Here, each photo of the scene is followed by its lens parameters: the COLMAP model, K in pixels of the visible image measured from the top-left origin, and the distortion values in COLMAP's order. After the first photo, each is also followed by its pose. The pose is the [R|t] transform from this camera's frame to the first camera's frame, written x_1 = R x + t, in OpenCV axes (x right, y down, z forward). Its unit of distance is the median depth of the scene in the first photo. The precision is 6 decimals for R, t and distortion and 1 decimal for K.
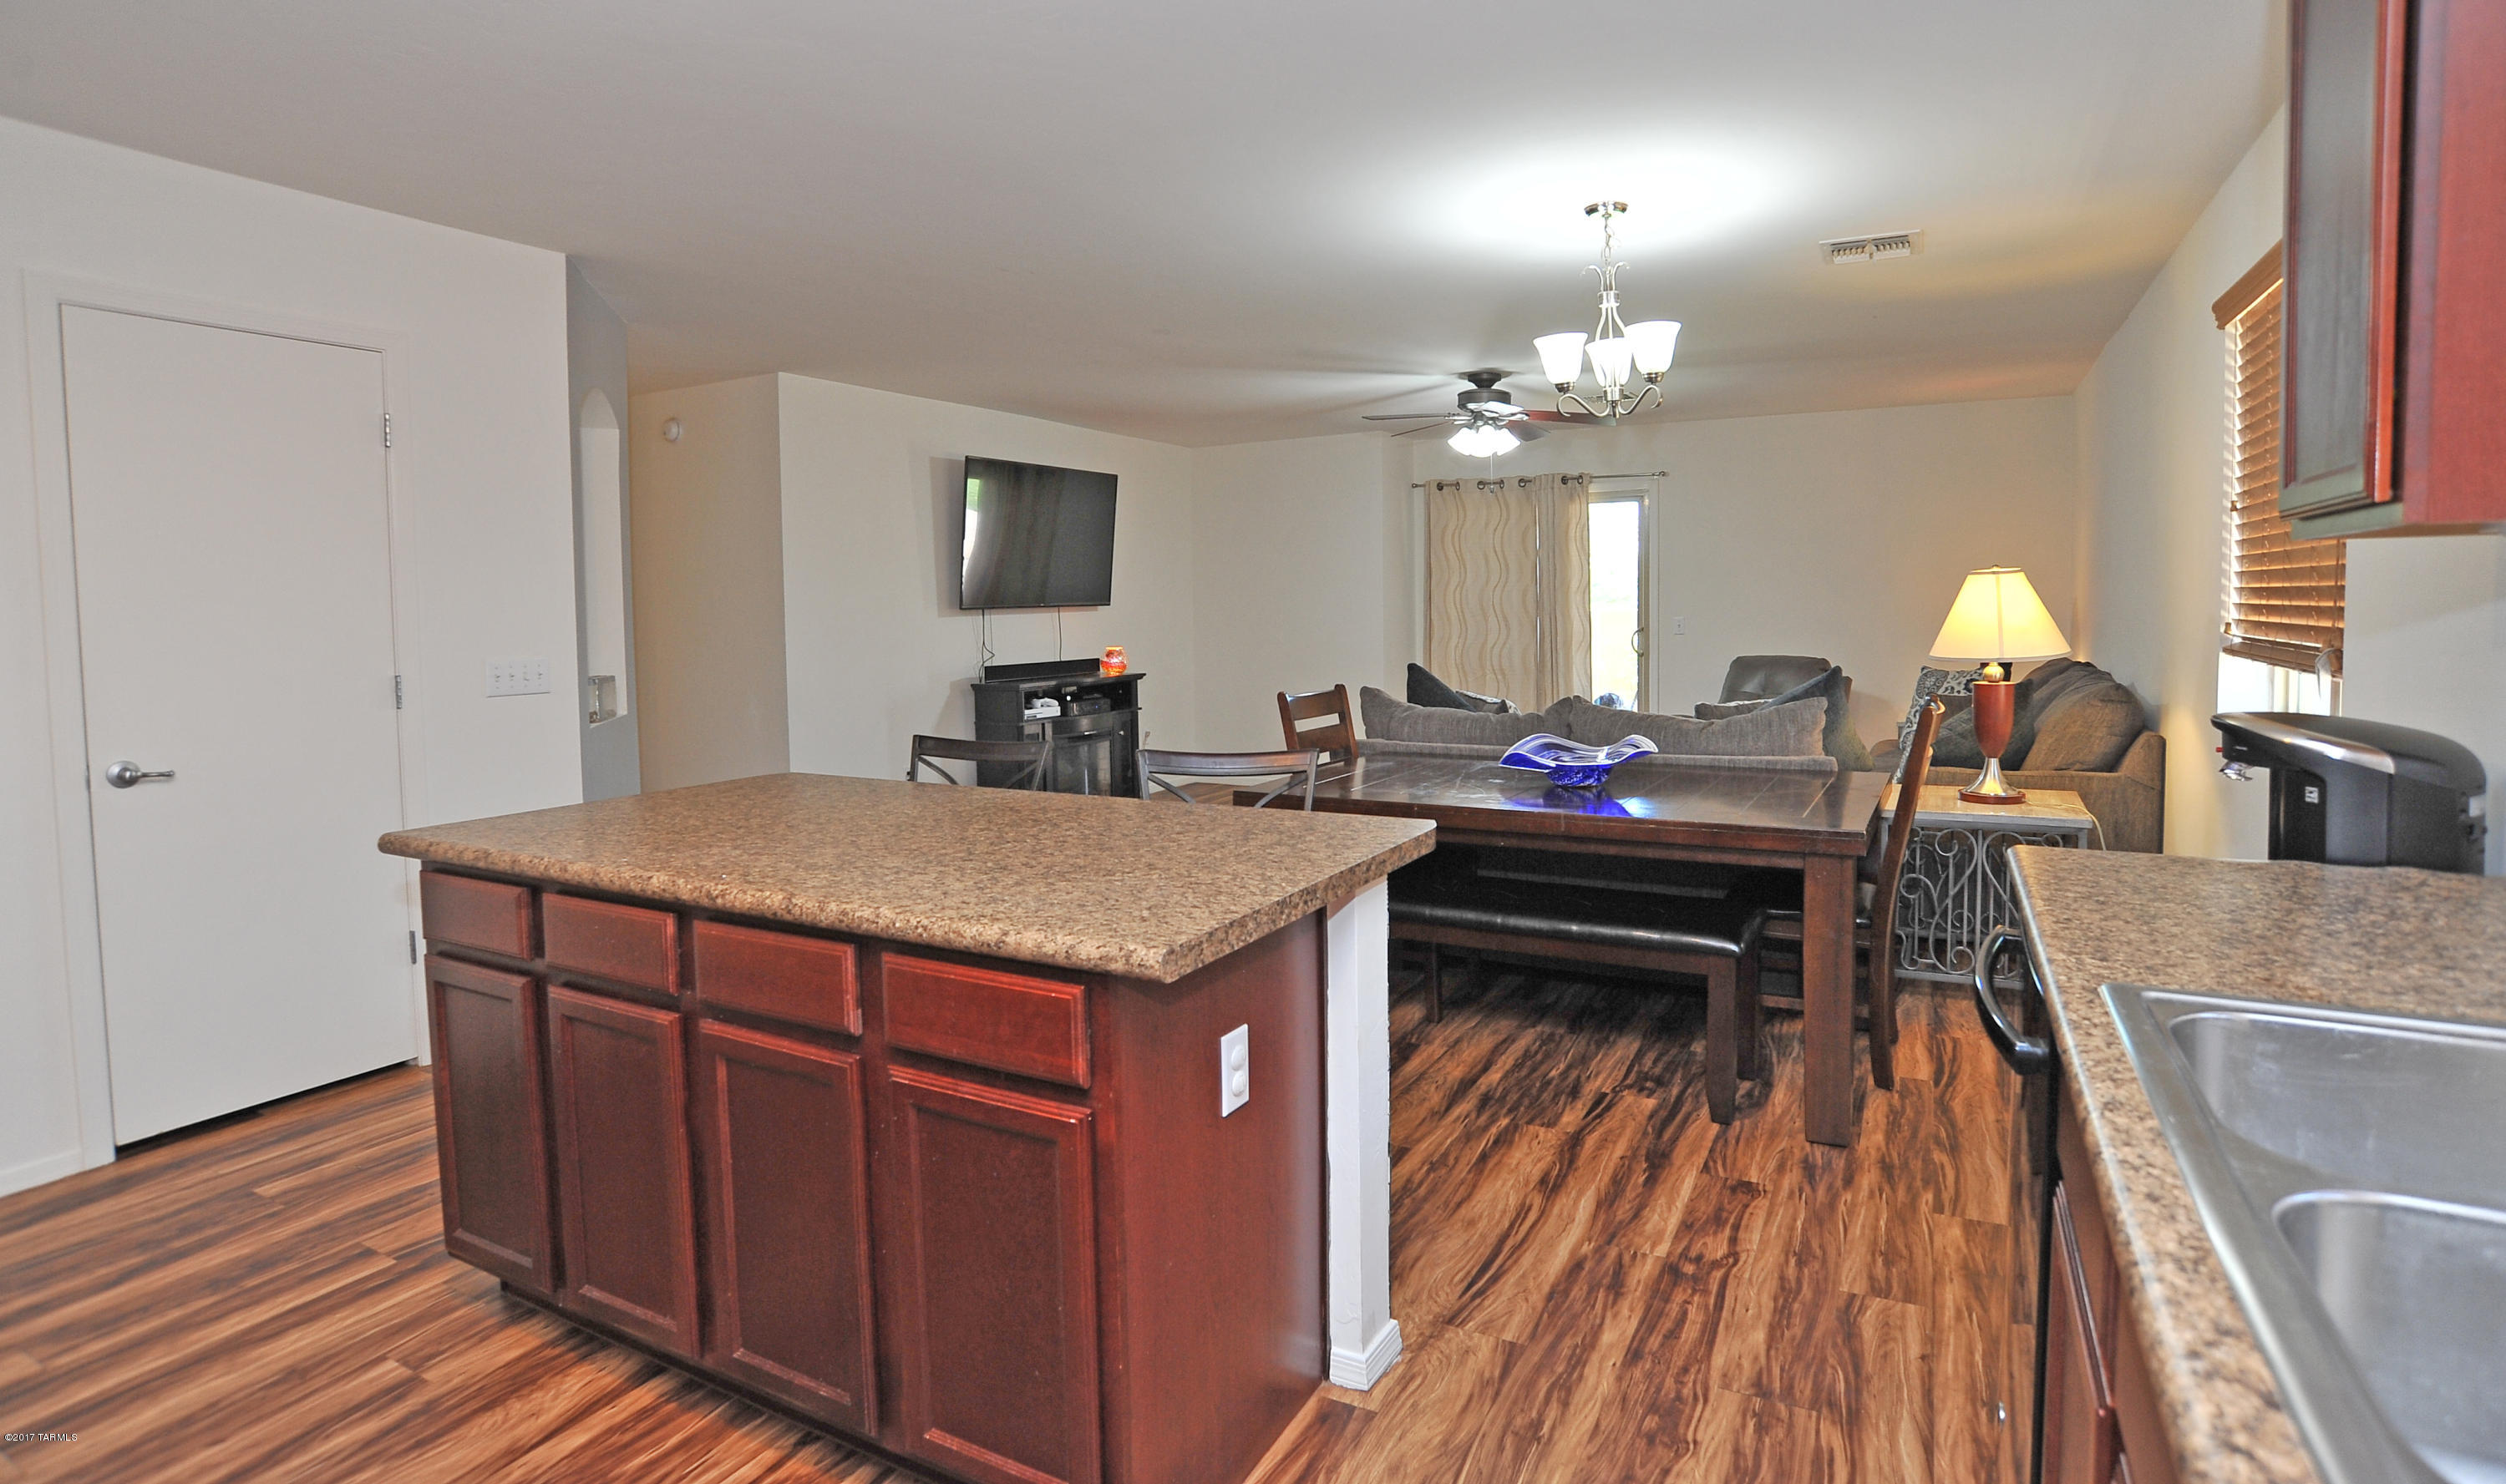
lens RADIAL K [[1252.5, 0, 1211.3], [0, 1252.5, 679.9], [0, 0, 1]] dist [-0.012357, -0.000194]
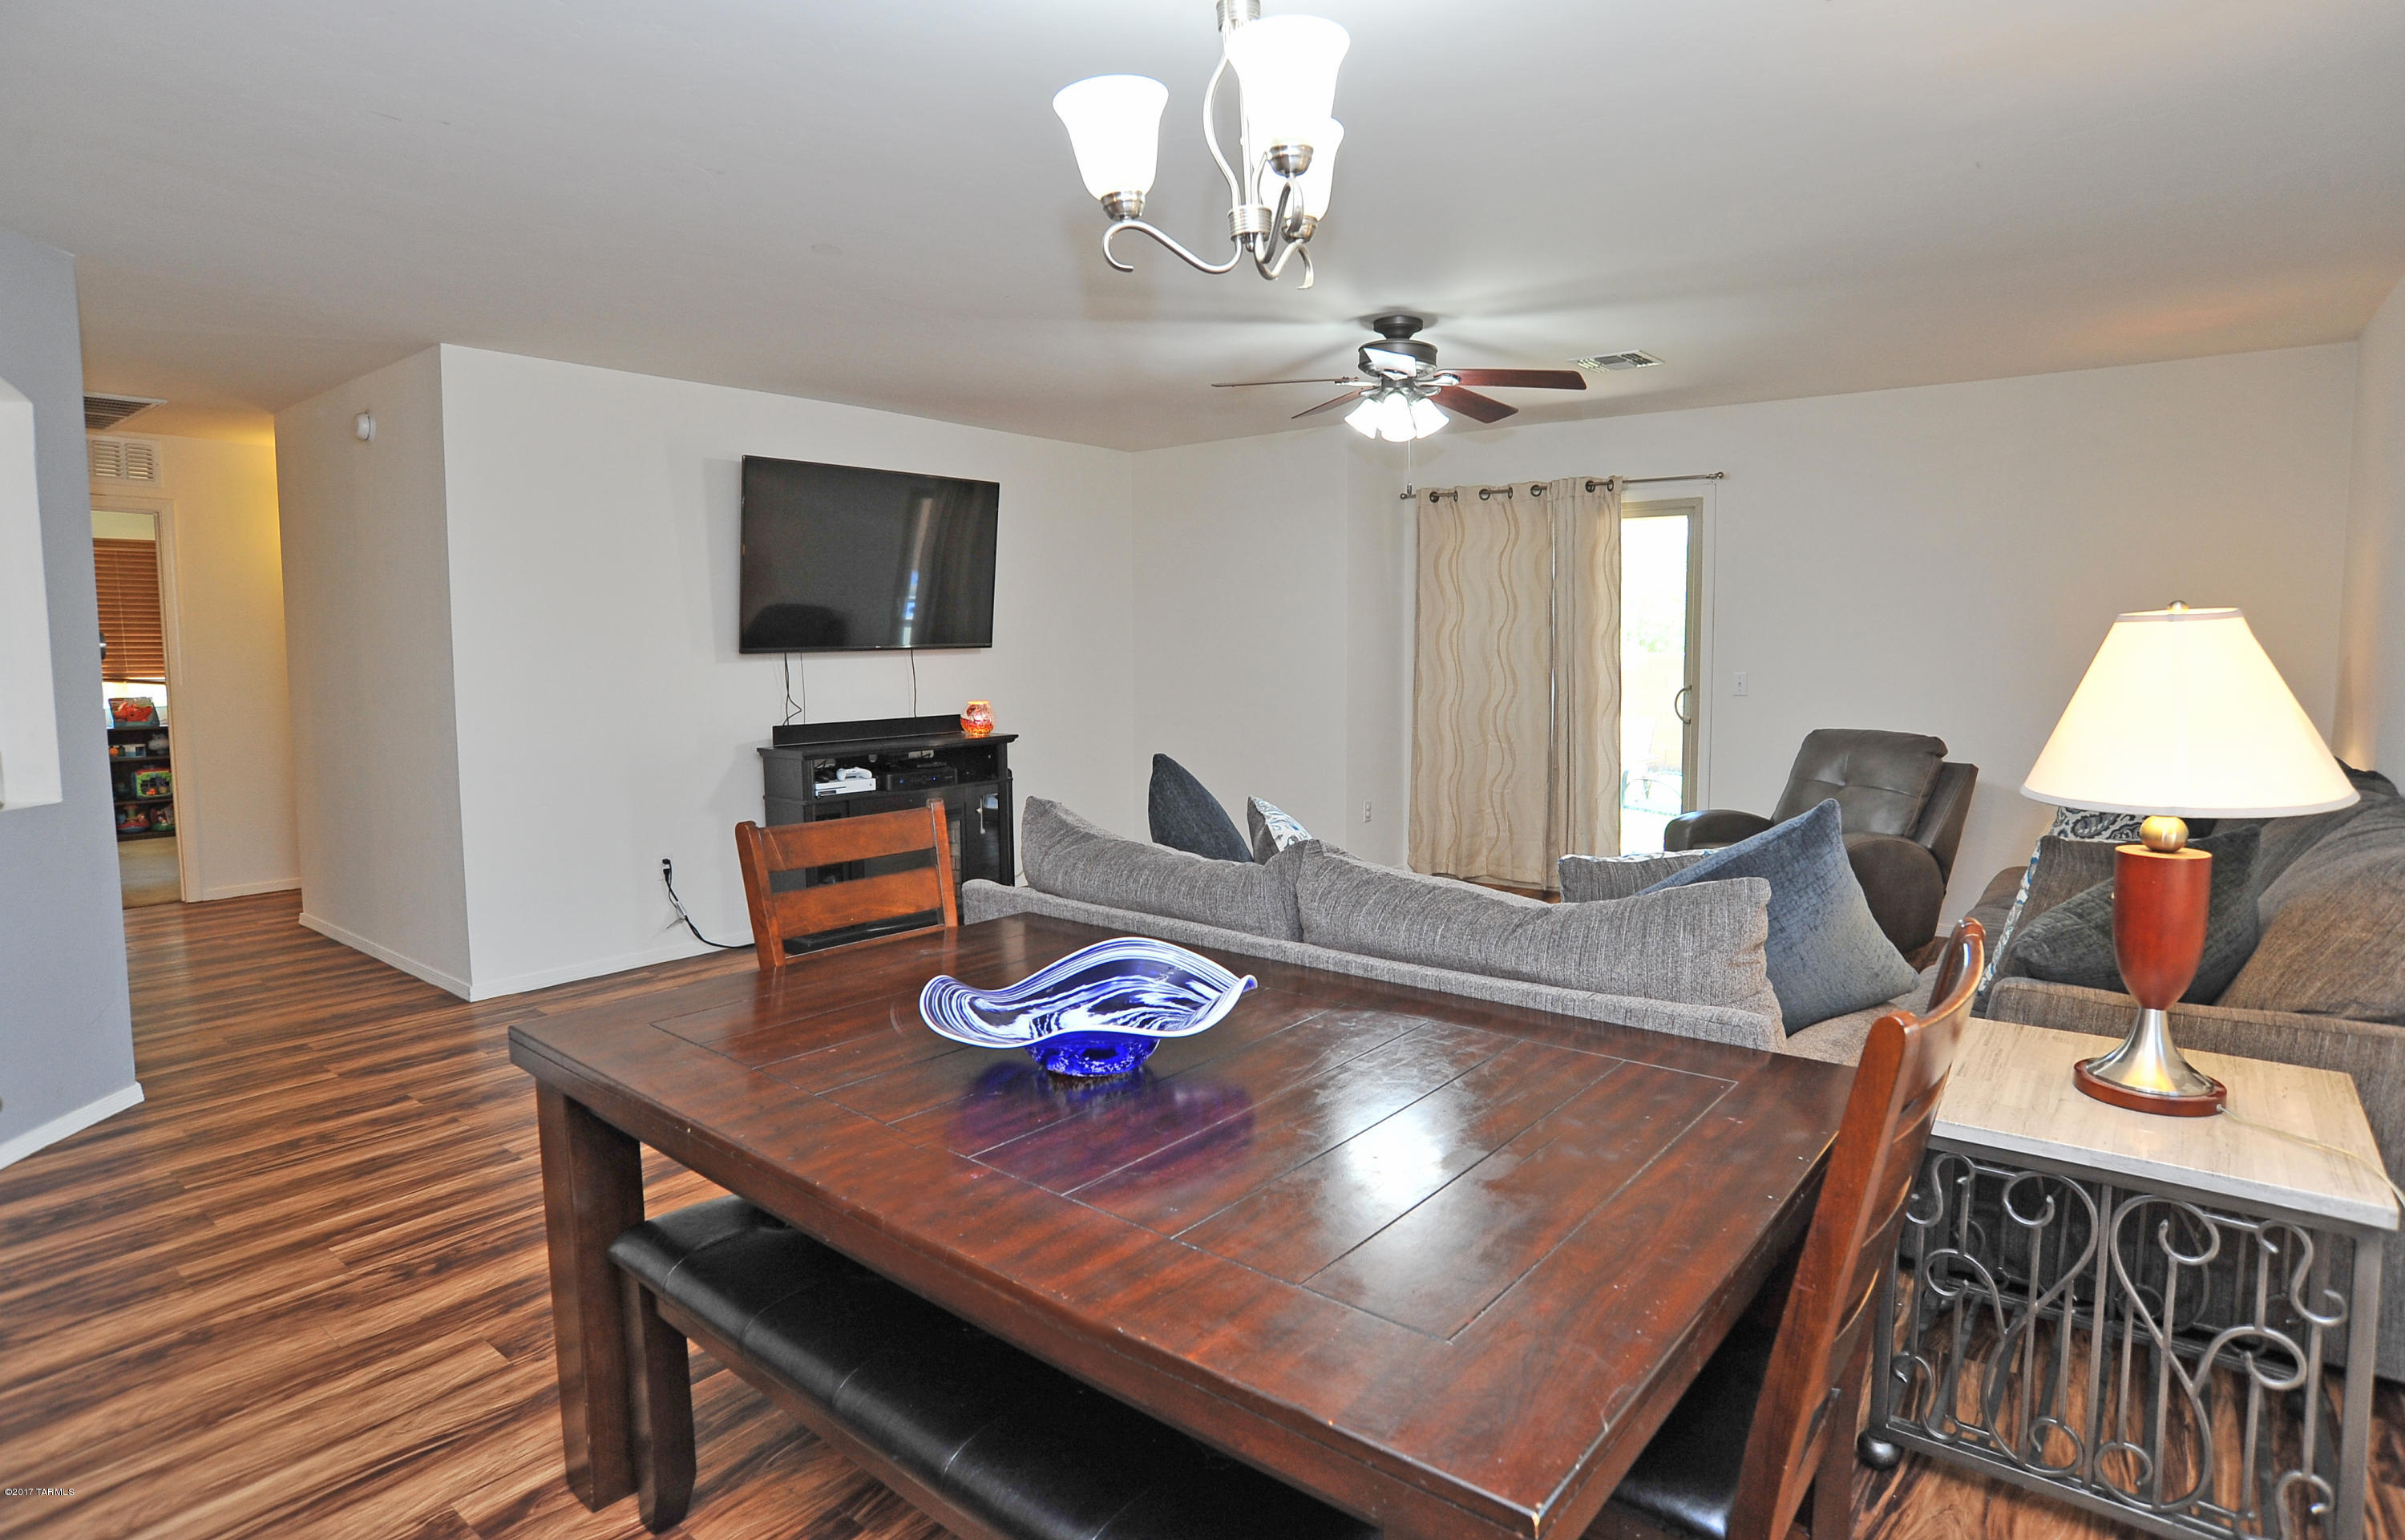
lens RADIAL K [[1221.7, 0, 1197.3], [0, 1221.7, 742.7], [0, 0, 1]] dist [-0.054311, 0.029986]
pose [[0.988081, 0.023086, -0.152193, 0.191713], [-0.019248, 0.999460, 0.026645, -0.024931], [0.152726, -0.023398, 0.987992, 0.285522]]
